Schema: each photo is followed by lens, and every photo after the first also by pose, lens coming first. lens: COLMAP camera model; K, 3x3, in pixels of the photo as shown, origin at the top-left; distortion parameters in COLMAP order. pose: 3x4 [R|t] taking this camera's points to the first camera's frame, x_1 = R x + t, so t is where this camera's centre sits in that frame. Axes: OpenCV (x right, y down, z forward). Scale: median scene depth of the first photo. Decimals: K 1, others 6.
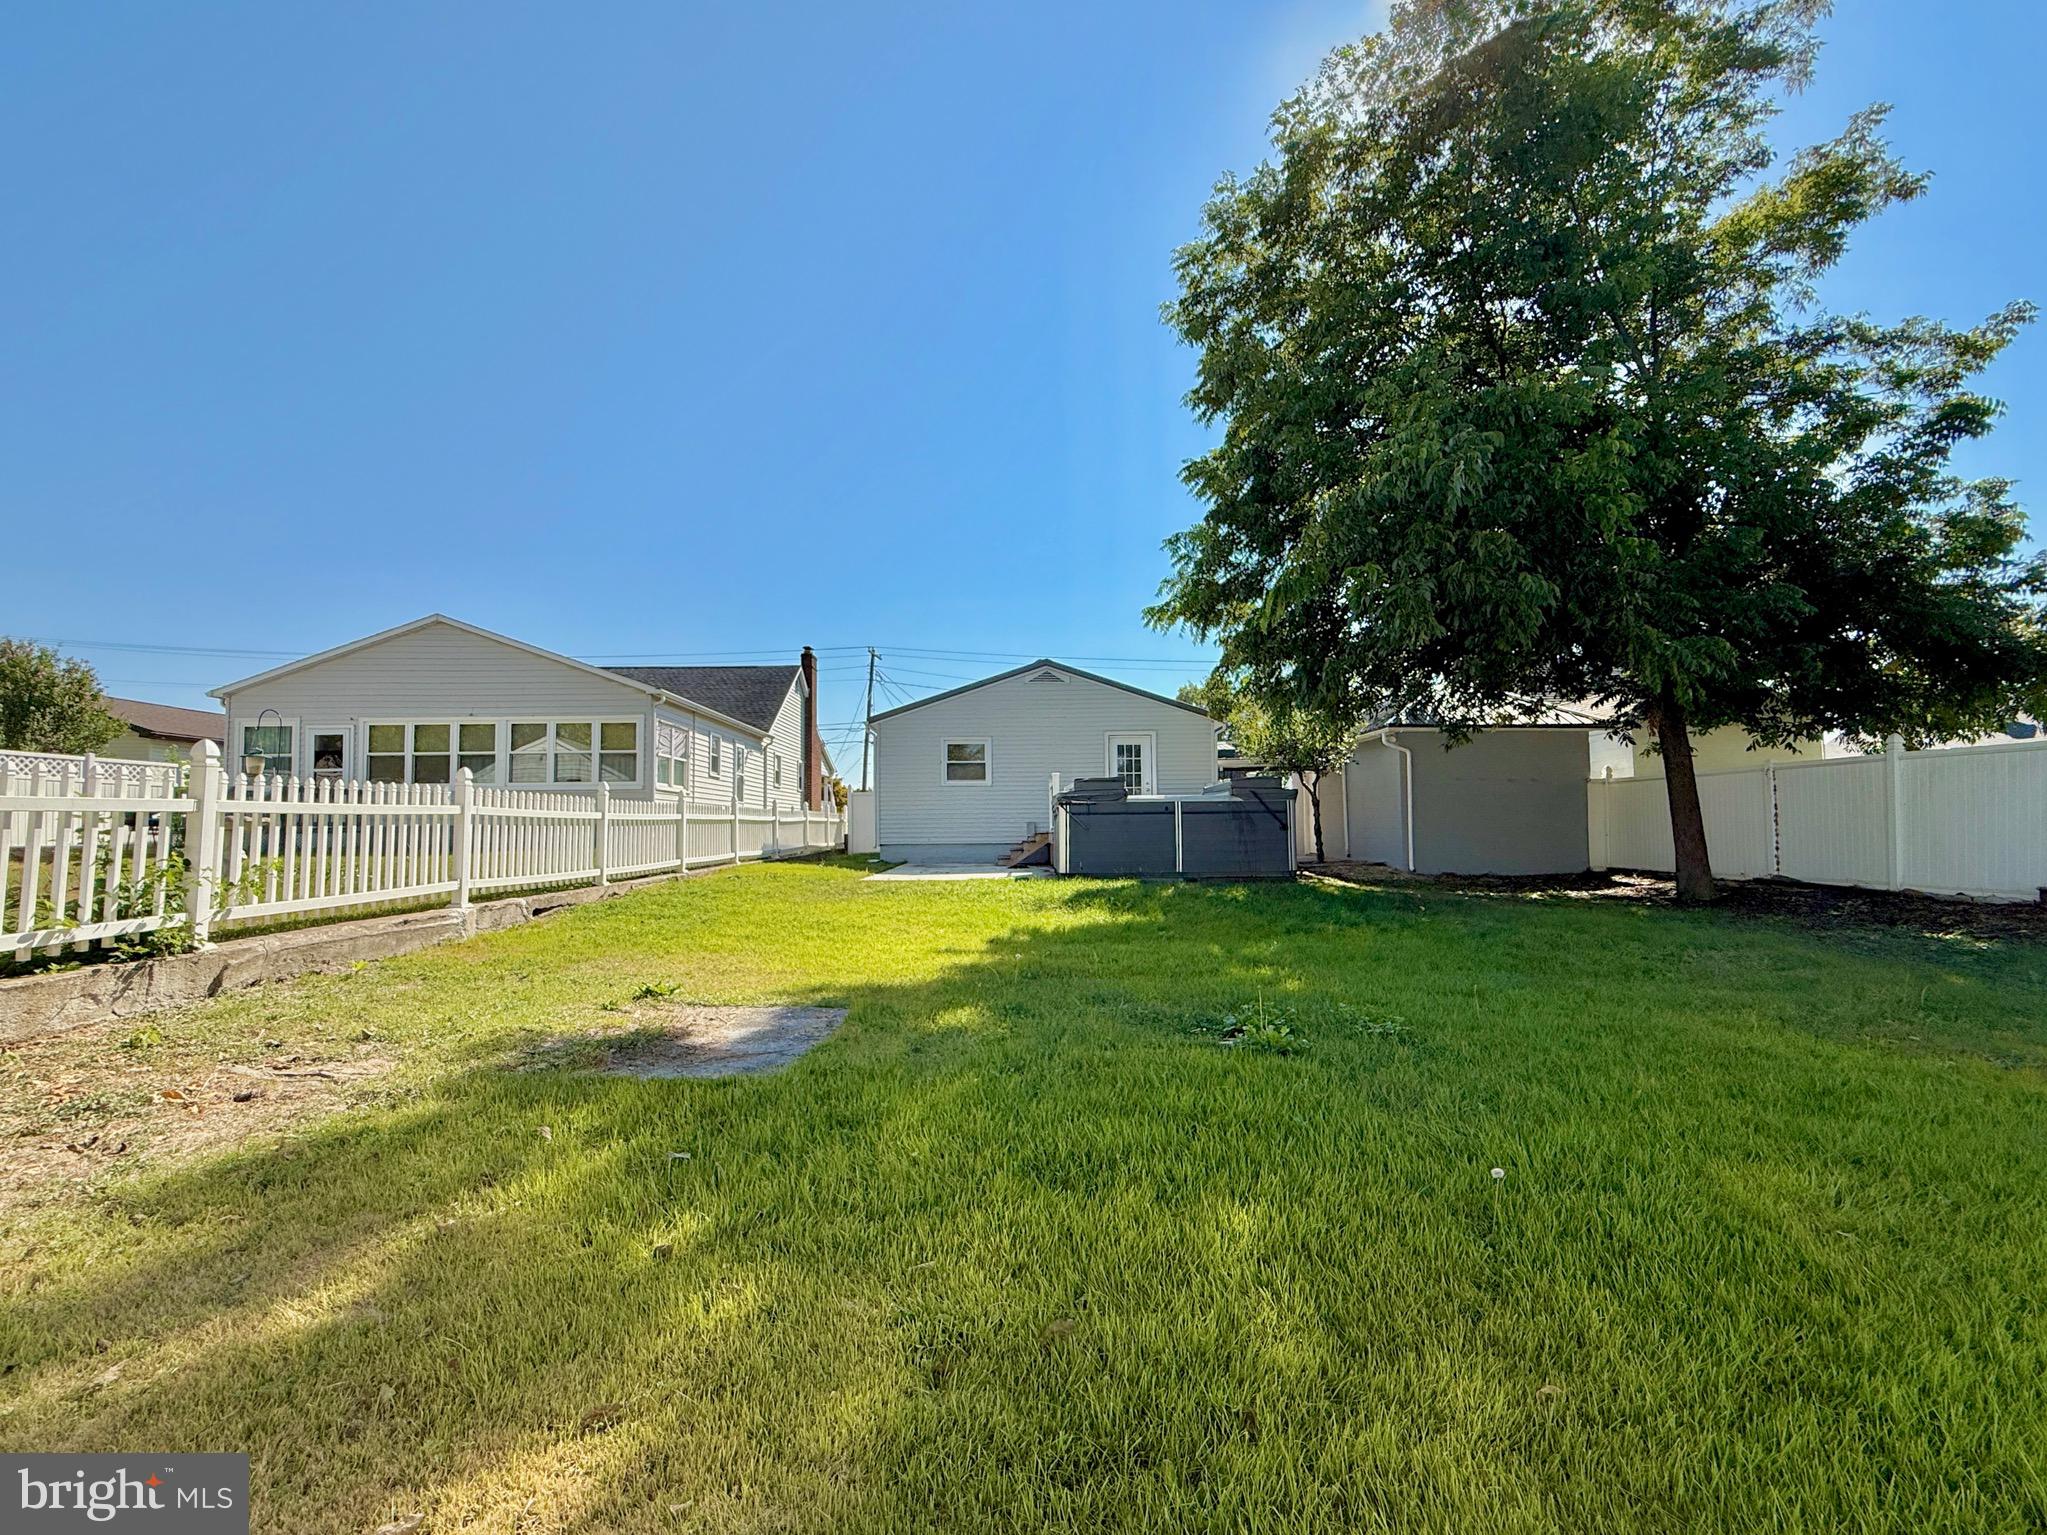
lens RADIAL K [[881.9, 0, 1025.2], [0, 881.9, 785.6], [0, 0, 1]] dist [-0.001912, 0.000066]
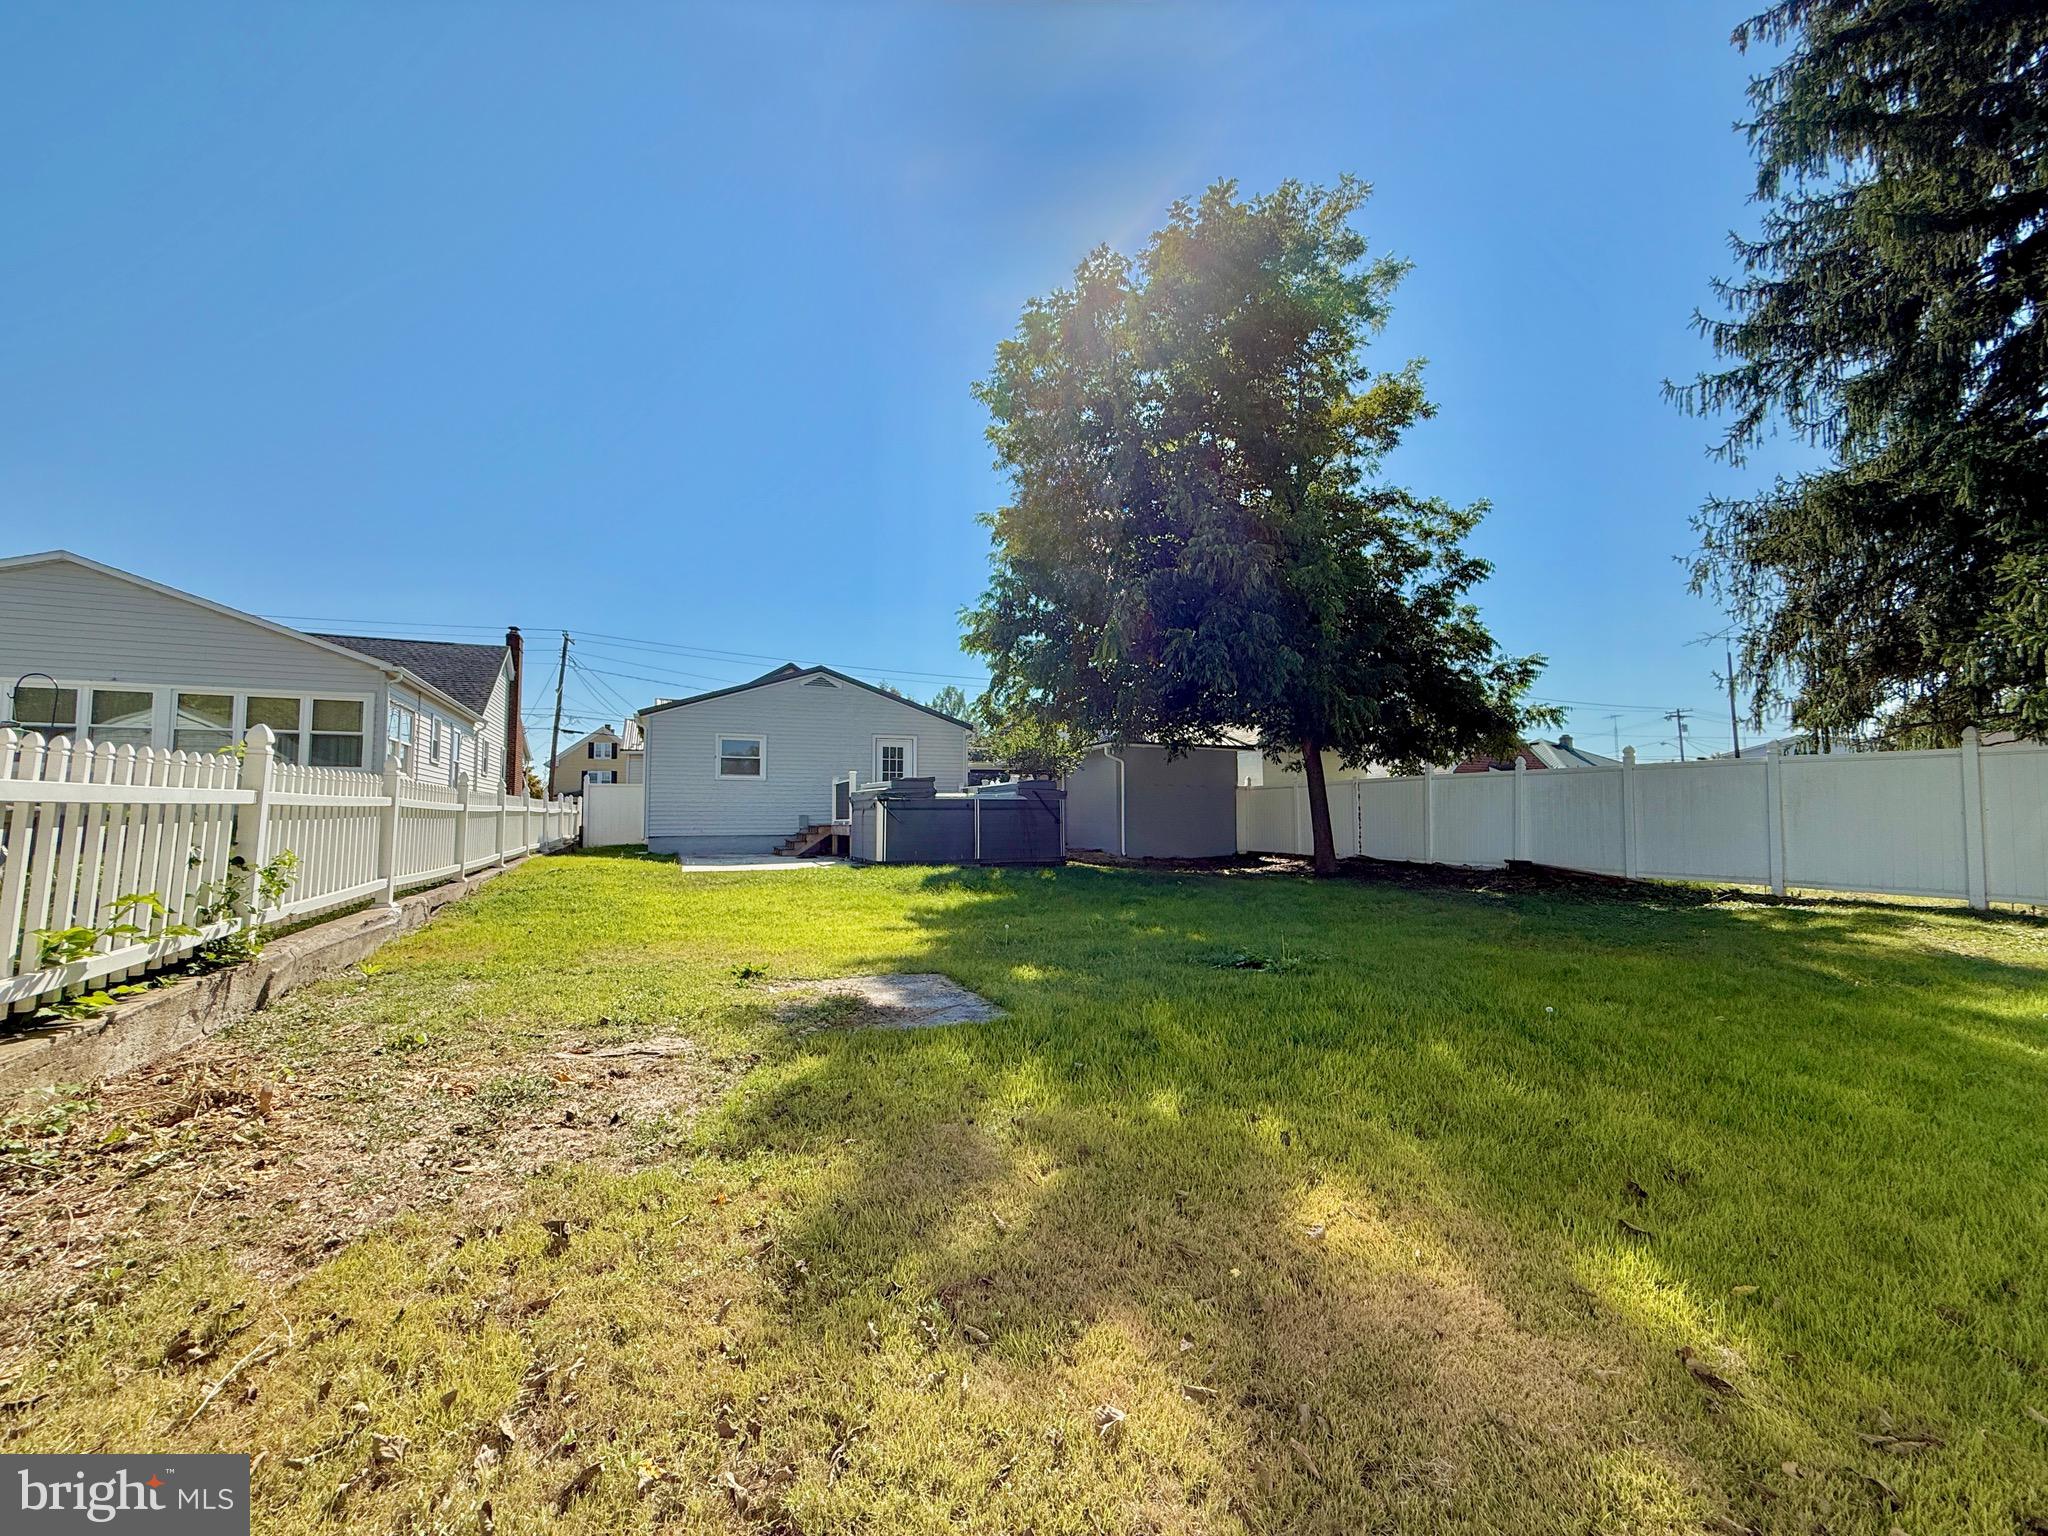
lens RADIAL K [[809.5, 0, 1024.0], [0, 809.5, 768.0], [0, 0, 1]] dist [0.001286, 0.000159]
pose [[0.918183, 0.029106, 0.395085, -0.204338], [-0.022837, 0.999528, -0.020562, -0.003118], [-0.395497, 0.009857, 0.918414, -0.027564]]
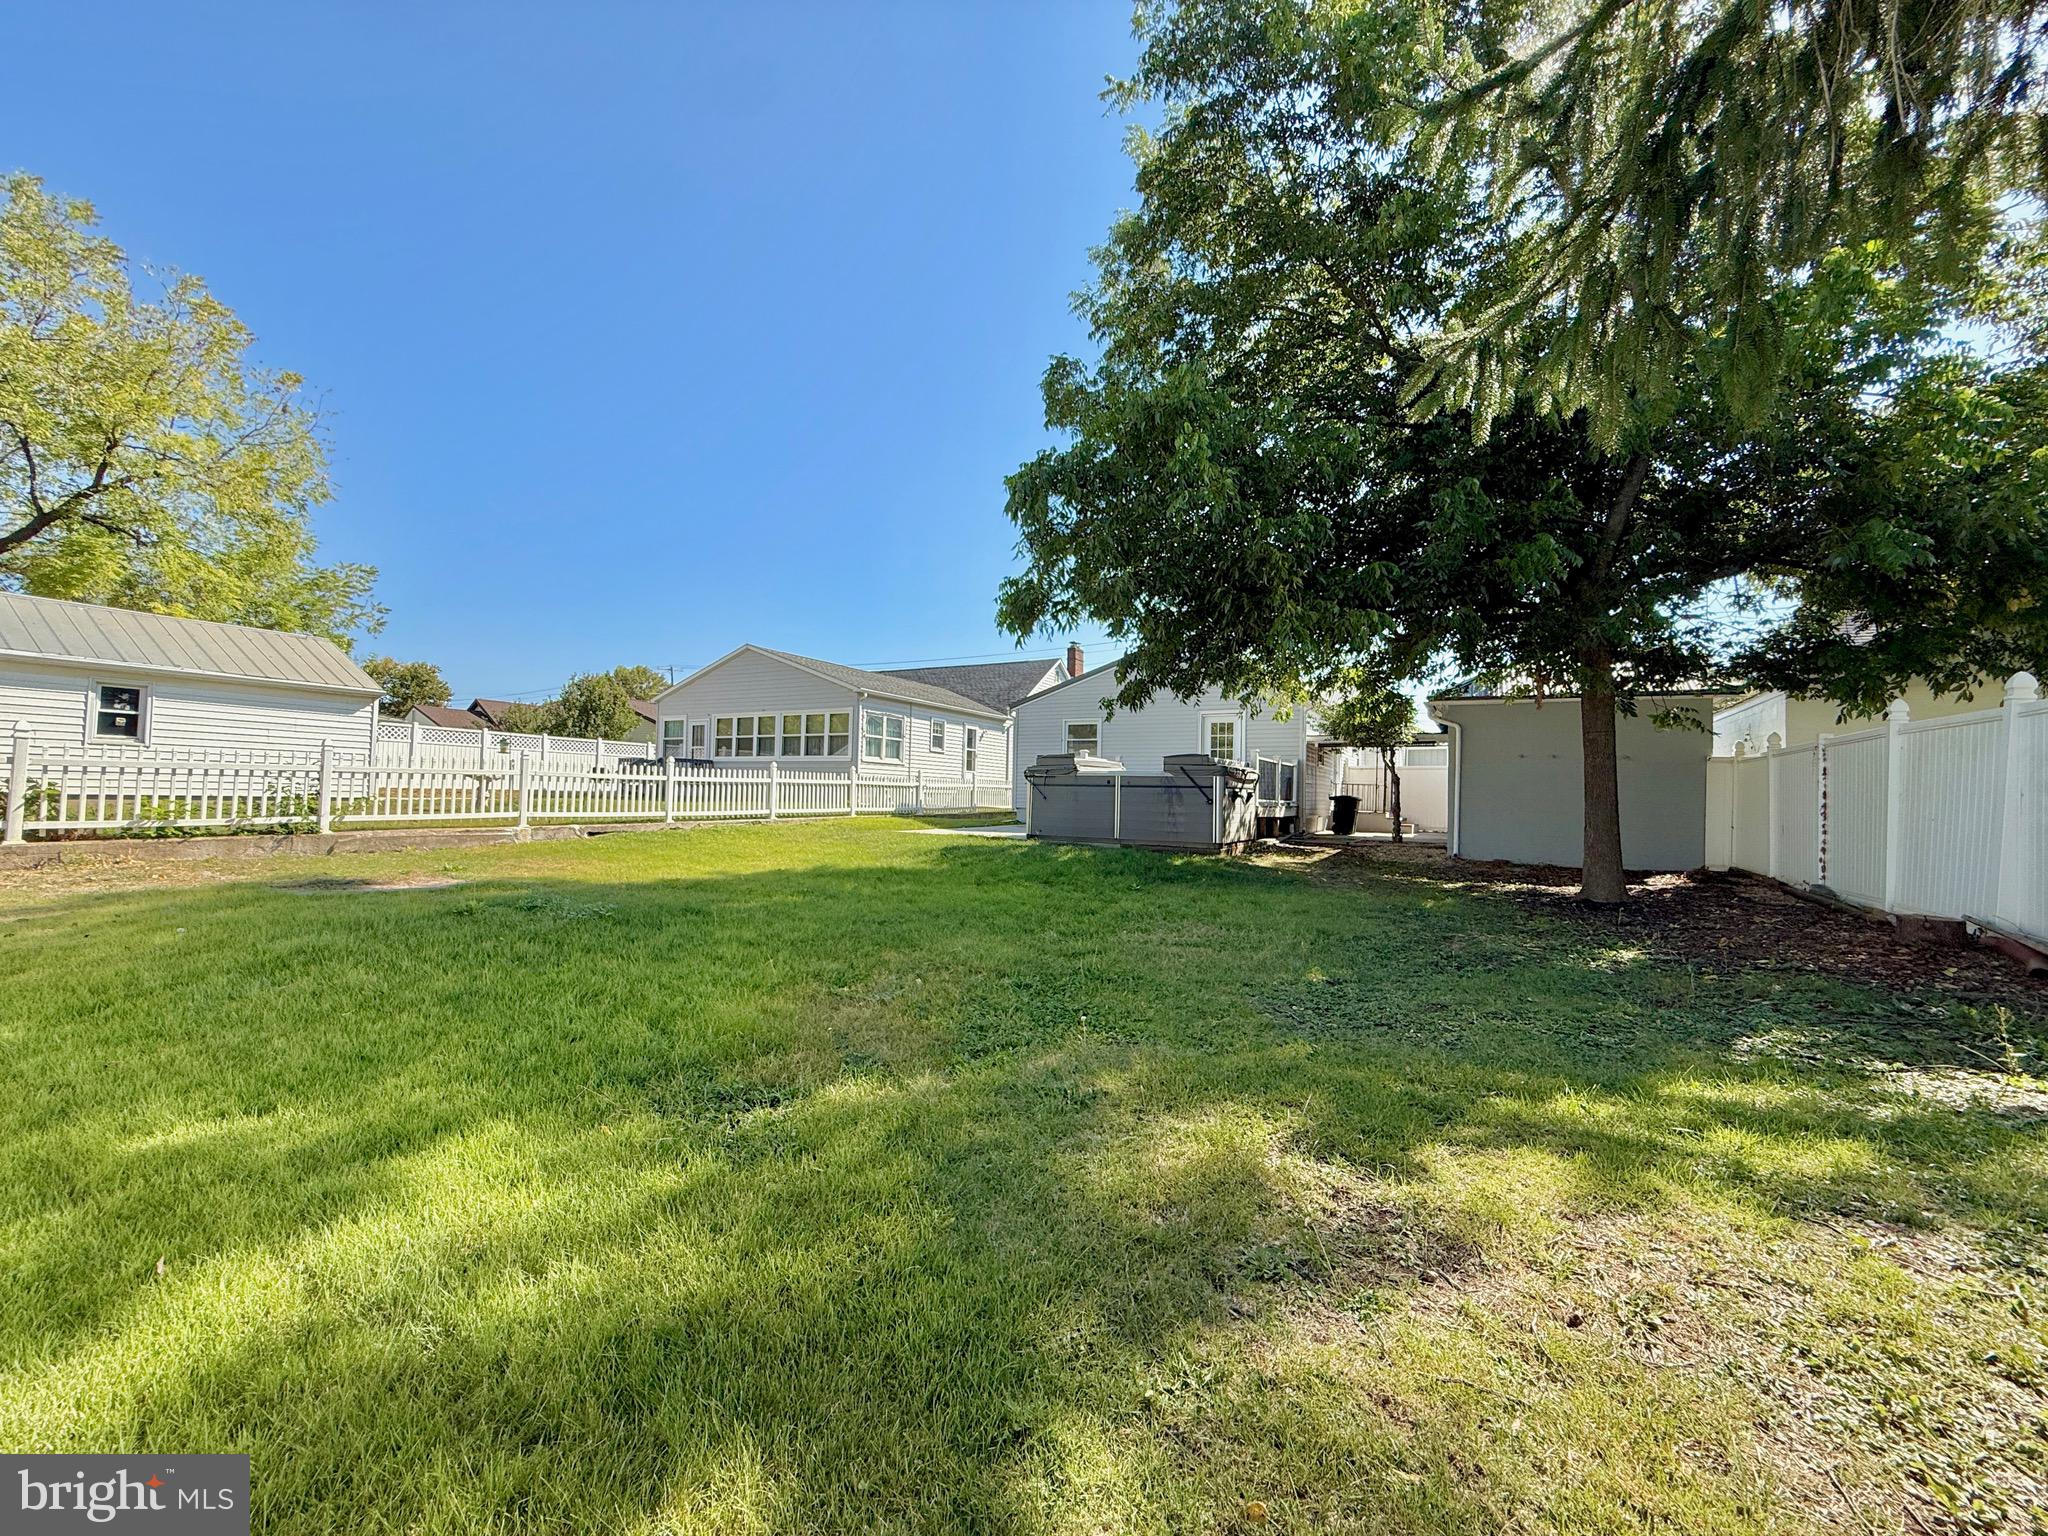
lens RADIAL K [[809.5, 0, 1024.0], [0, 809.5, 768.0], [0, 0, 1]] dist [0.001286, 0.000159]
pose [[0.864938, 0.011672, -0.501743, 0.599505], [-0.005870, 0.999896, 0.013140, -0.004642], [0.501844, -0.008420, 0.864917, 0.051203]]
